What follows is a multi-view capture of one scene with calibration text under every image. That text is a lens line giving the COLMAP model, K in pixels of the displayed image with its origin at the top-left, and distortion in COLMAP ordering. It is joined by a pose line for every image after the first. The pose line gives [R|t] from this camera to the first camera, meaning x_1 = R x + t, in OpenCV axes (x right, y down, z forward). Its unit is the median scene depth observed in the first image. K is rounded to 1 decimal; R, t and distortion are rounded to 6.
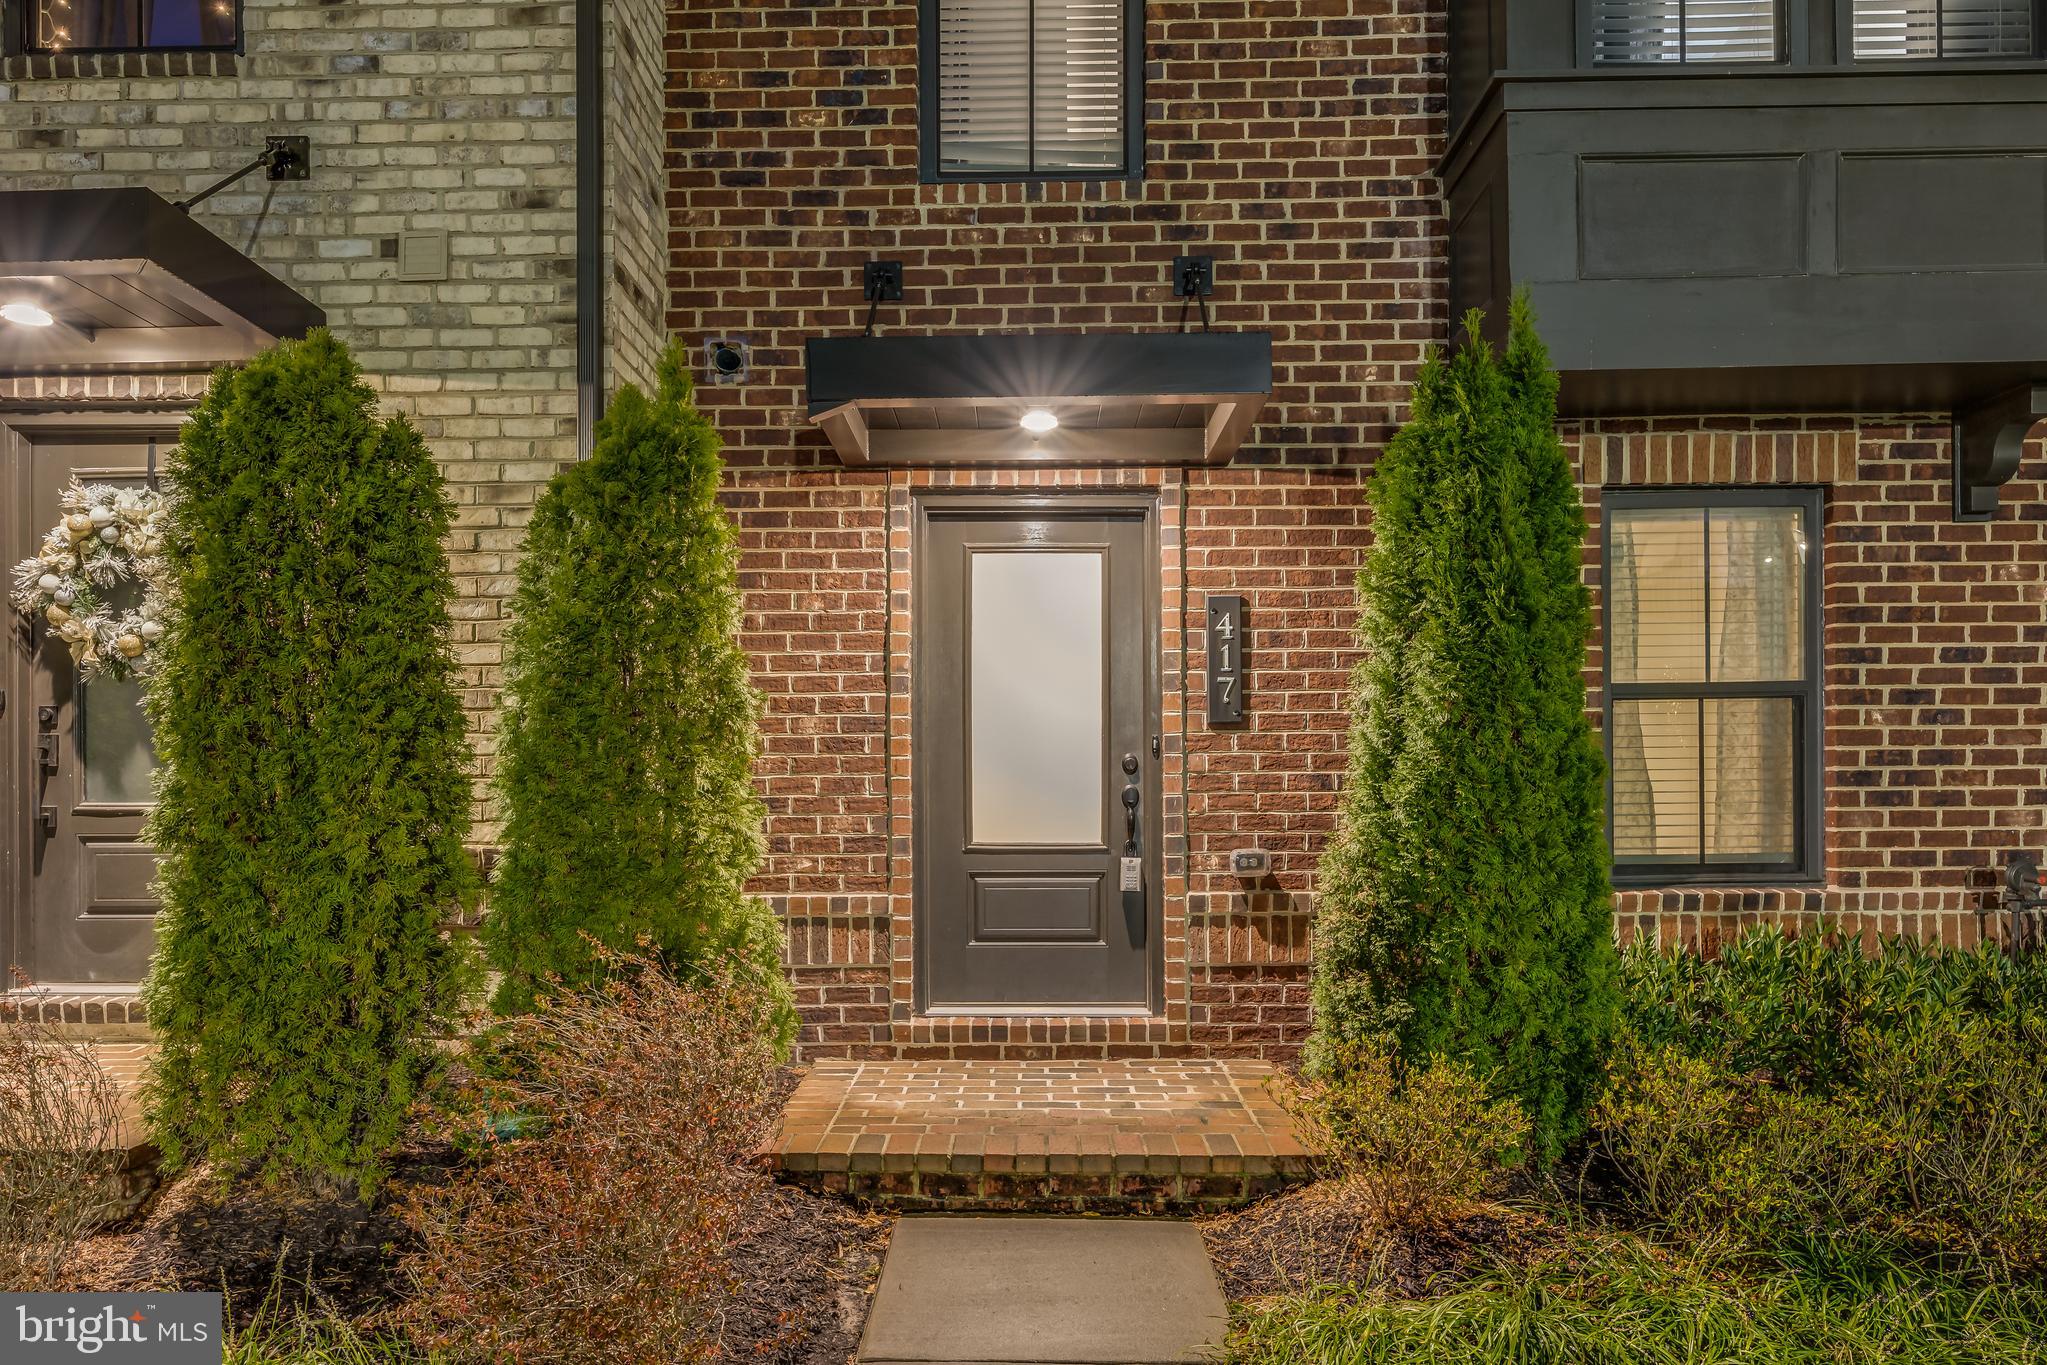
lens RADIAL K [[1625.7, 0, 1020.6], [0, 1625.7, 769.5], [0, 0, 1]] dist [0.001481, -0.008254]
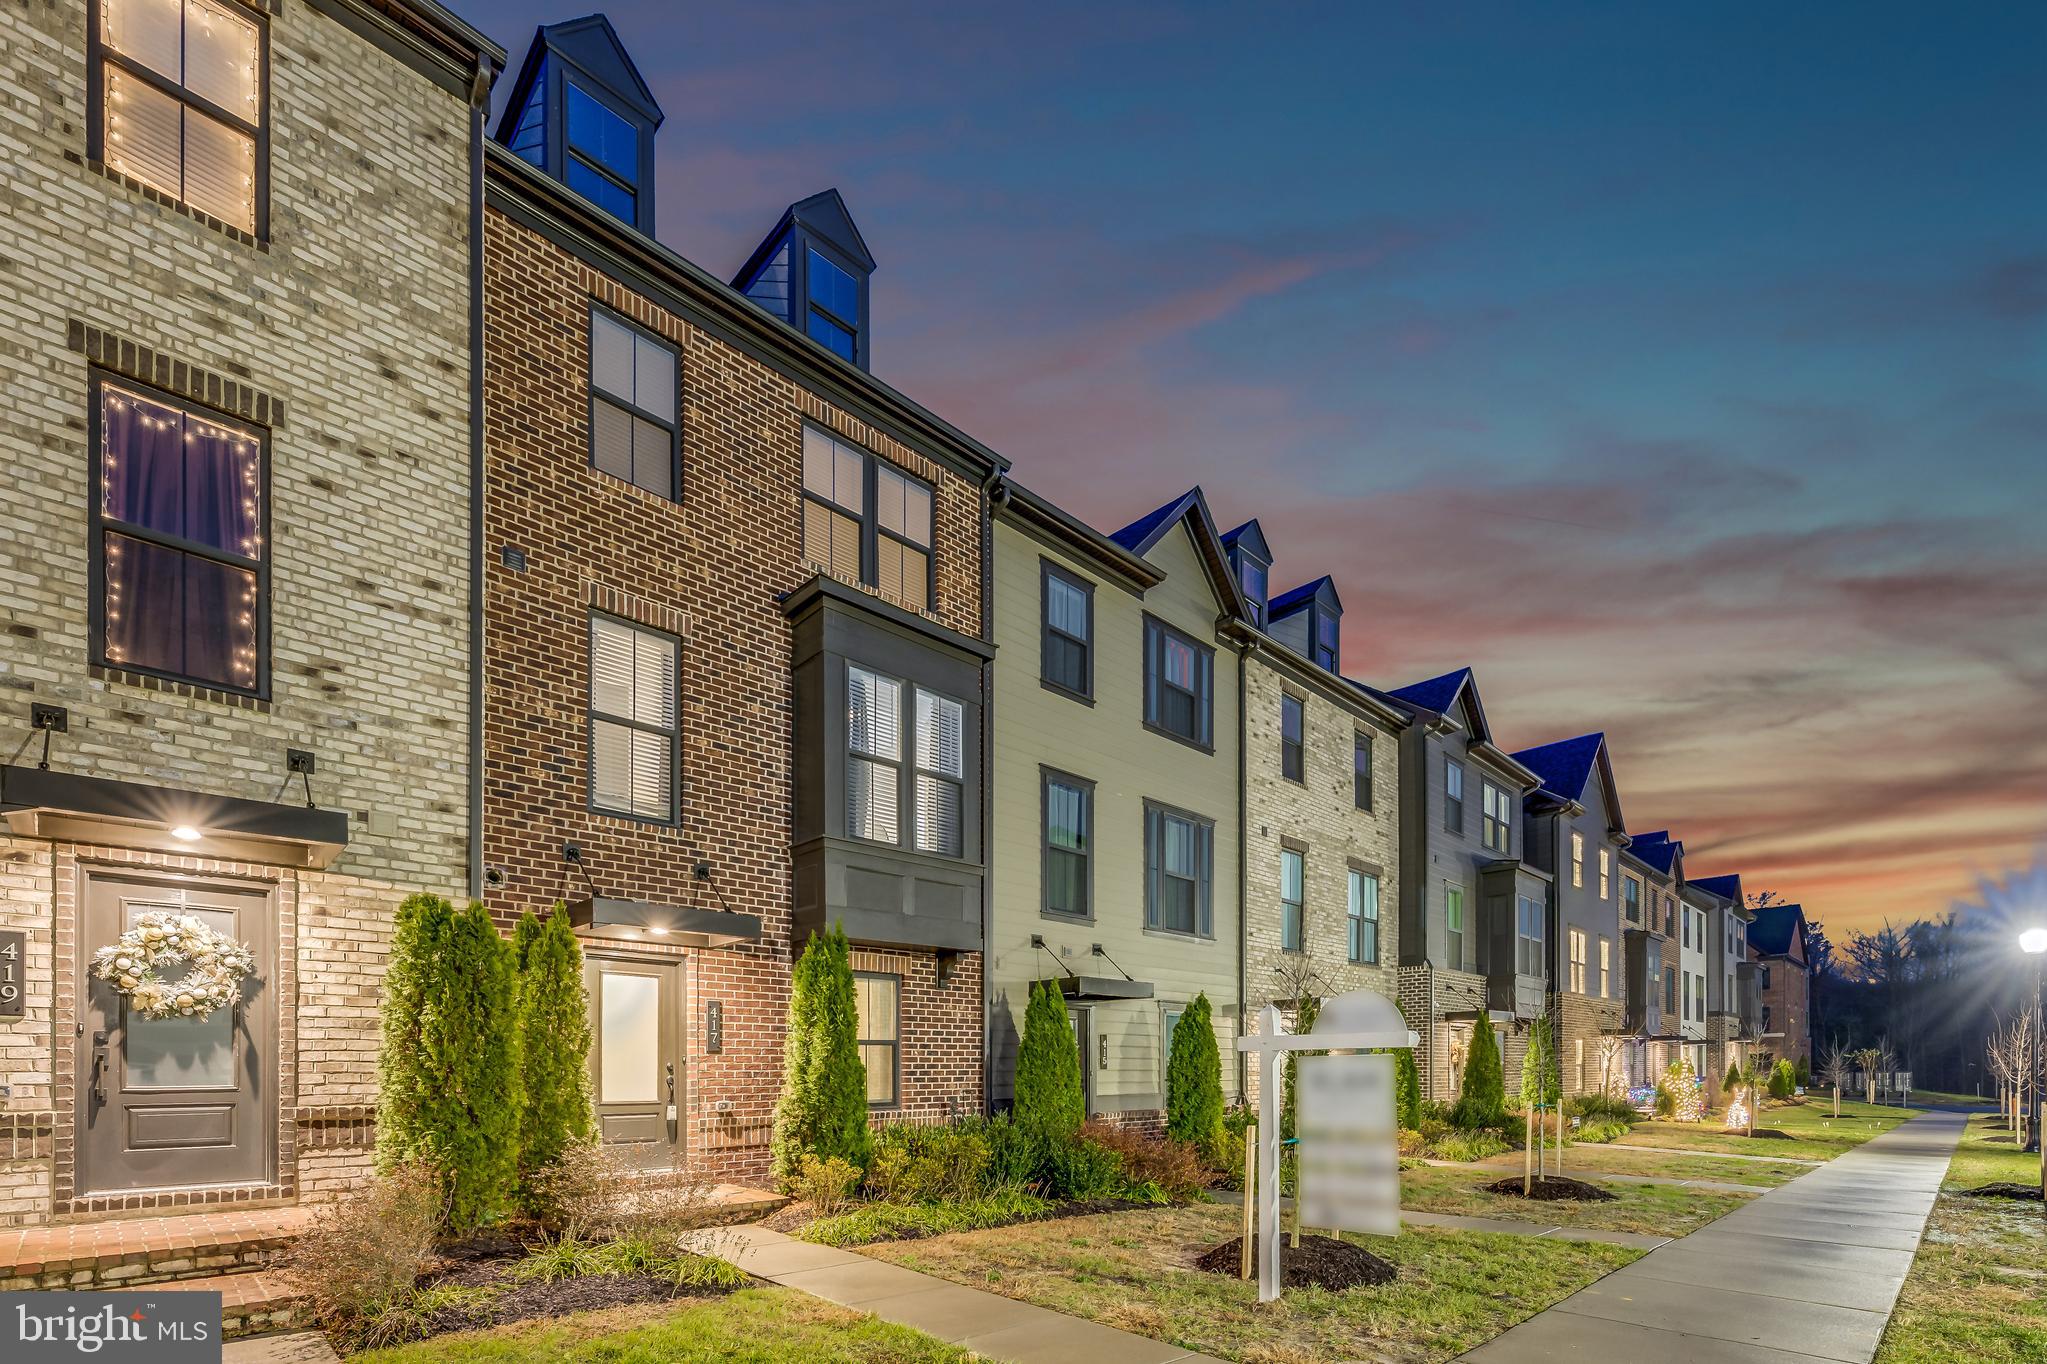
lens RADIAL K [[815.4, 0, 1012.1], [0, 815.4, 684.9], [0, 0, 1]] dist [0.000541, -0.000100]
pose [[0.786556, 0.265963, 0.557309, -0.353420], [-0.005120, 0.905275, -0.424795, -0.004731], [-0.617498, 0.331271, 0.713412, -0.443366]]
